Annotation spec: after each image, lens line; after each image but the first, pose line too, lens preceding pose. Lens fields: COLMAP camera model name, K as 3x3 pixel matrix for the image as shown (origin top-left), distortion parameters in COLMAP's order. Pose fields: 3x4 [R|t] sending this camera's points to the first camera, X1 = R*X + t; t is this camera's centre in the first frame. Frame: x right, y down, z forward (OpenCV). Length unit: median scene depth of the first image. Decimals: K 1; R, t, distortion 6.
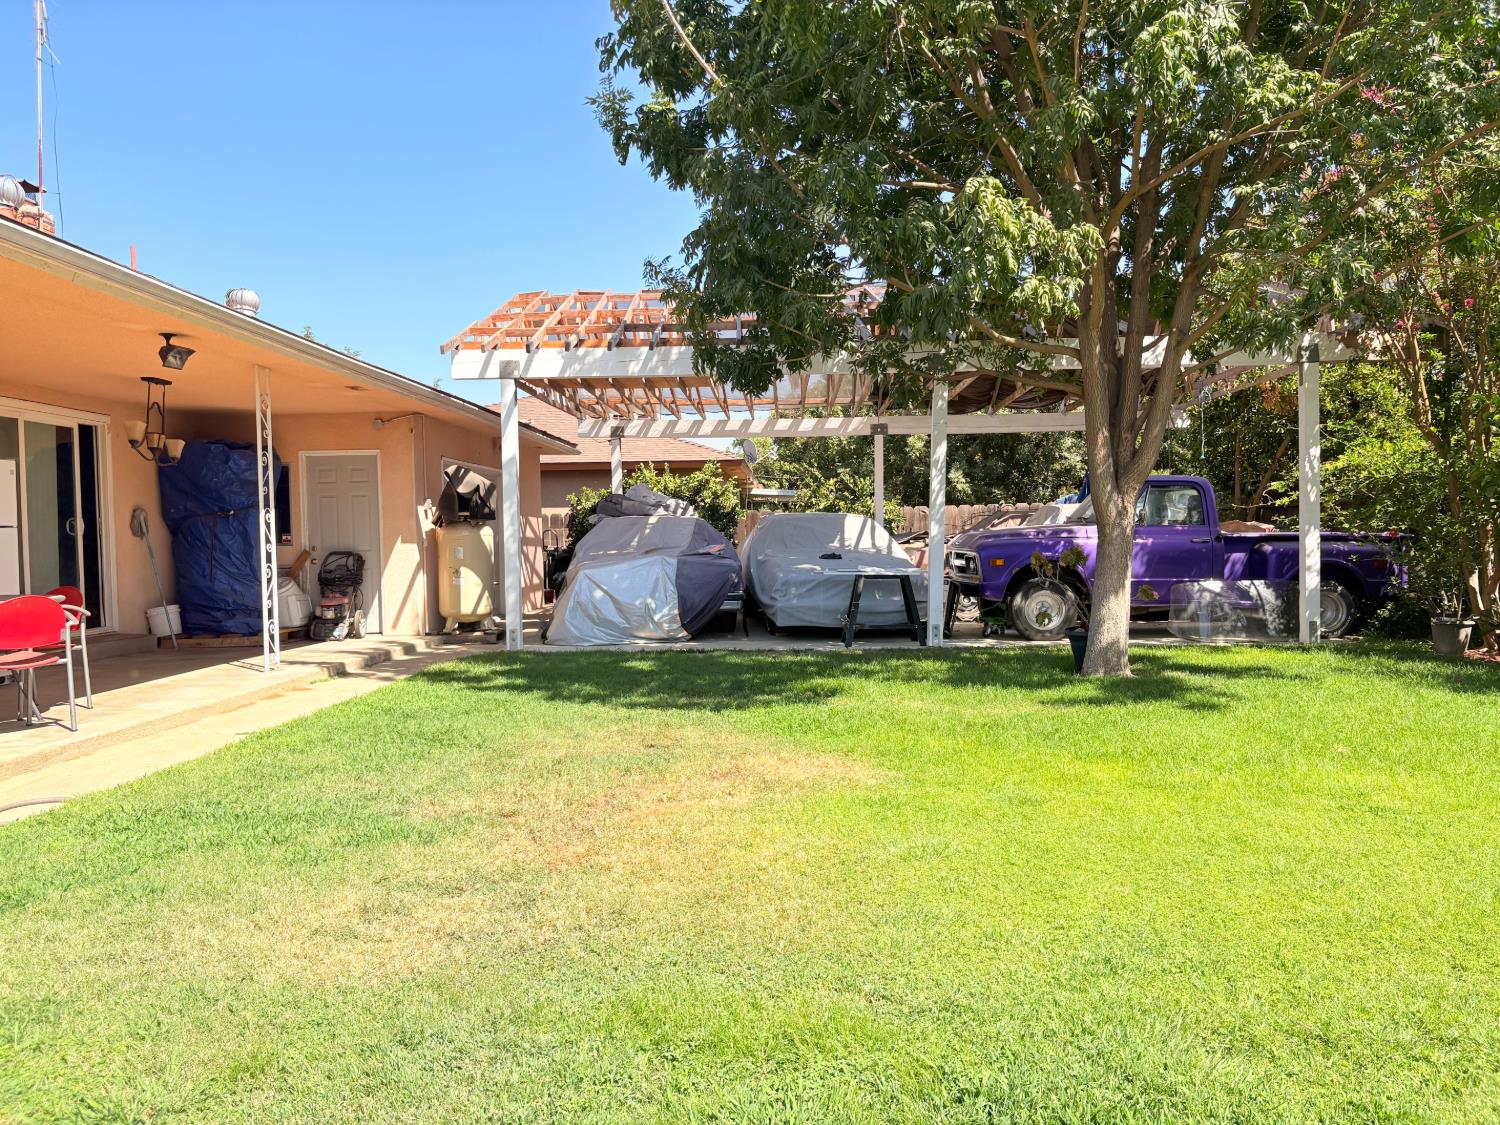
lens RADIAL K [[1134.1, 0, 750.0], [0, 1134.1, 562.5], [0, 0, 1]] dist [0.004066, -0.001968]
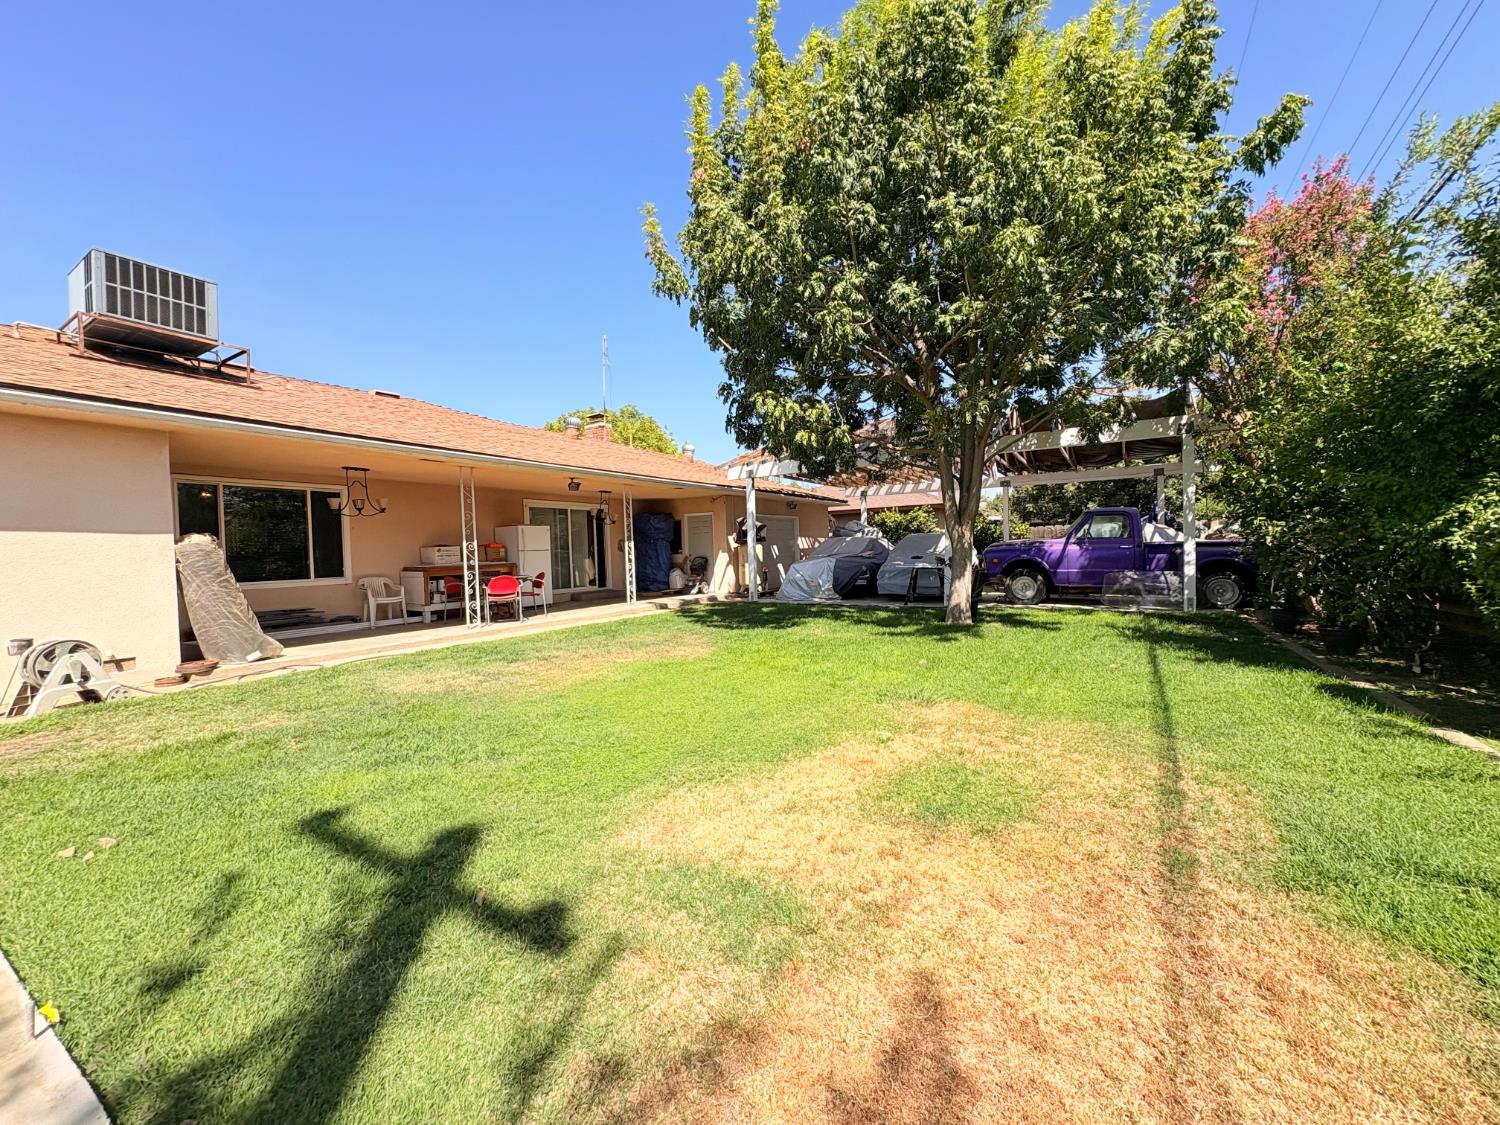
lens RADIAL K [[597.5, 0, 752.1], [0, 597.5, 561.4], [0, 0, 1]] dist [-0.000389, 0.000145]
pose [[0.877211, -0.003642, -0.480091, 0.326738], [0.007565, 0.999952, 0.006237, -0.006925], [0.480045, -0.009102, 0.877197, -0.022151]]
